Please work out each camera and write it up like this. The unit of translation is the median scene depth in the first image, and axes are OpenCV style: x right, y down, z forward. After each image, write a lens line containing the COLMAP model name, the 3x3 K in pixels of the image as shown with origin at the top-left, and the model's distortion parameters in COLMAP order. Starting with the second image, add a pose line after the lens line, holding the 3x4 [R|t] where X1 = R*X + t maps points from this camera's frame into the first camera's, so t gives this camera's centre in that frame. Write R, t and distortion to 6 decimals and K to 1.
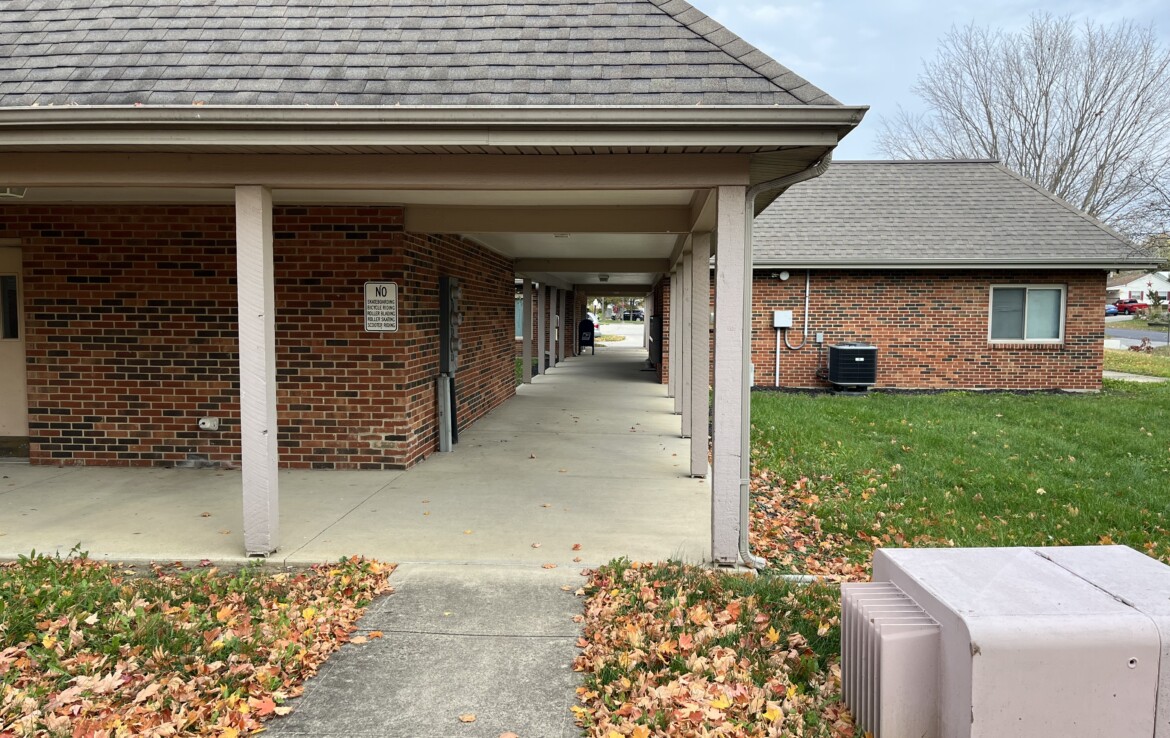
lens RADIAL K [[883.7, 0, 588.3], [0, 883.7, 378.1], [0, 0, 1]] dist [0.003502, -0.026385]
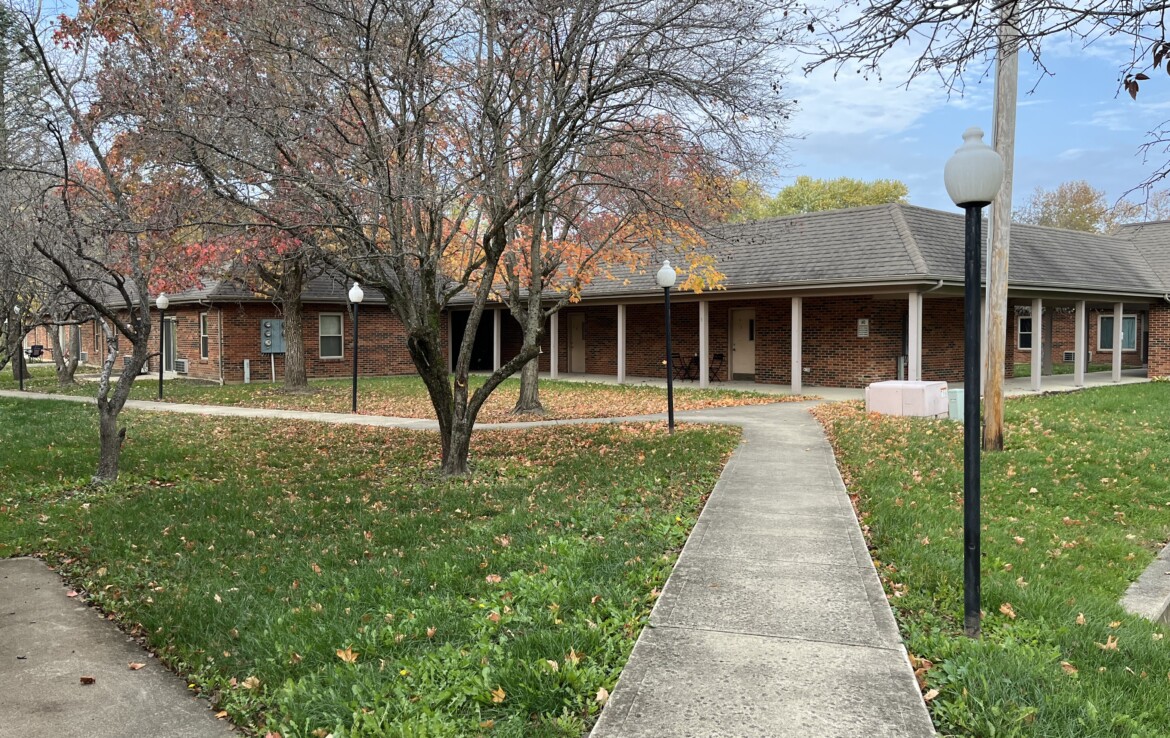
lens RADIAL K [[883.7, 0, 585.0], [0, 883.7, 370.8], [0, 0, 1]] dist [0.003502, -0.026385]
pose [[0.679047, 0.020548, -0.733808, 1.182961], [-0.045432, 0.998868, -0.014071, 0.127897], [0.732688, 0.042894, 0.679212, -1.472261]]
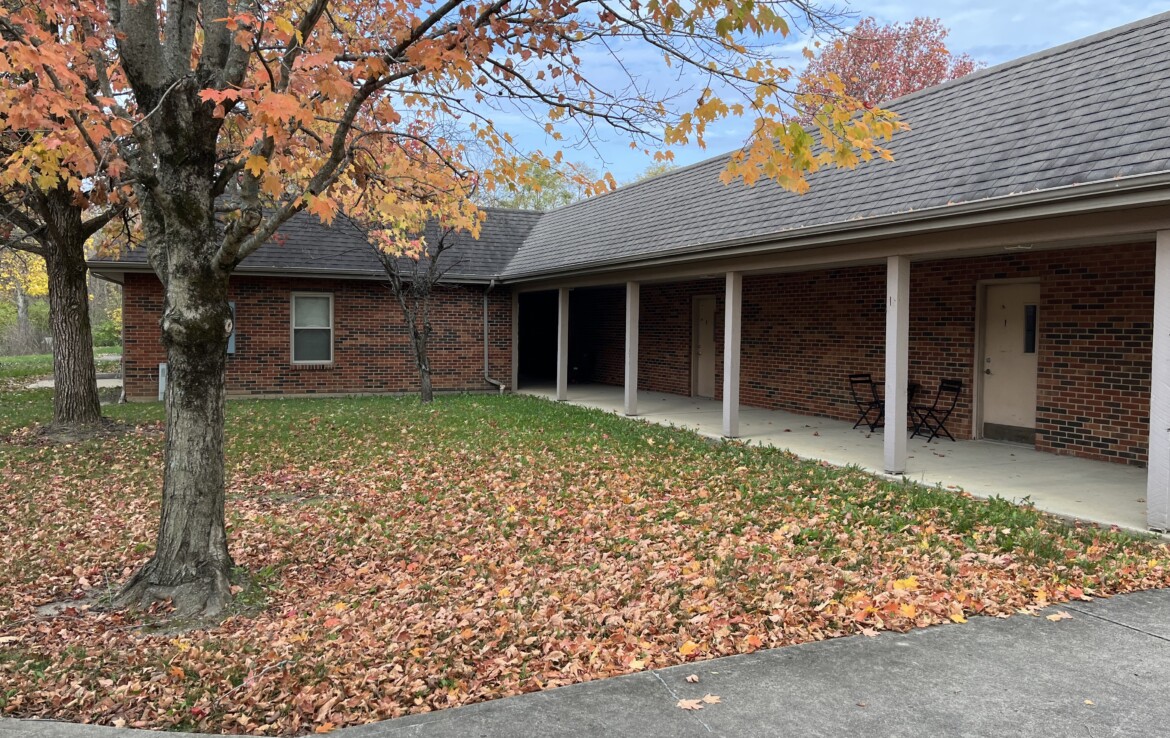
lens RADIAL K [[883.7, 0, 585.1], [0, 883.7, 367.1], [0, 0, 1]] dist [0.003502, -0.026385]
pose [[0.434953, 0.037832, -0.899658, 0.245163], [-0.072666, 0.997333, 0.006808, 0.015943], [0.897516, 0.062413, 0.436542, -0.170801]]
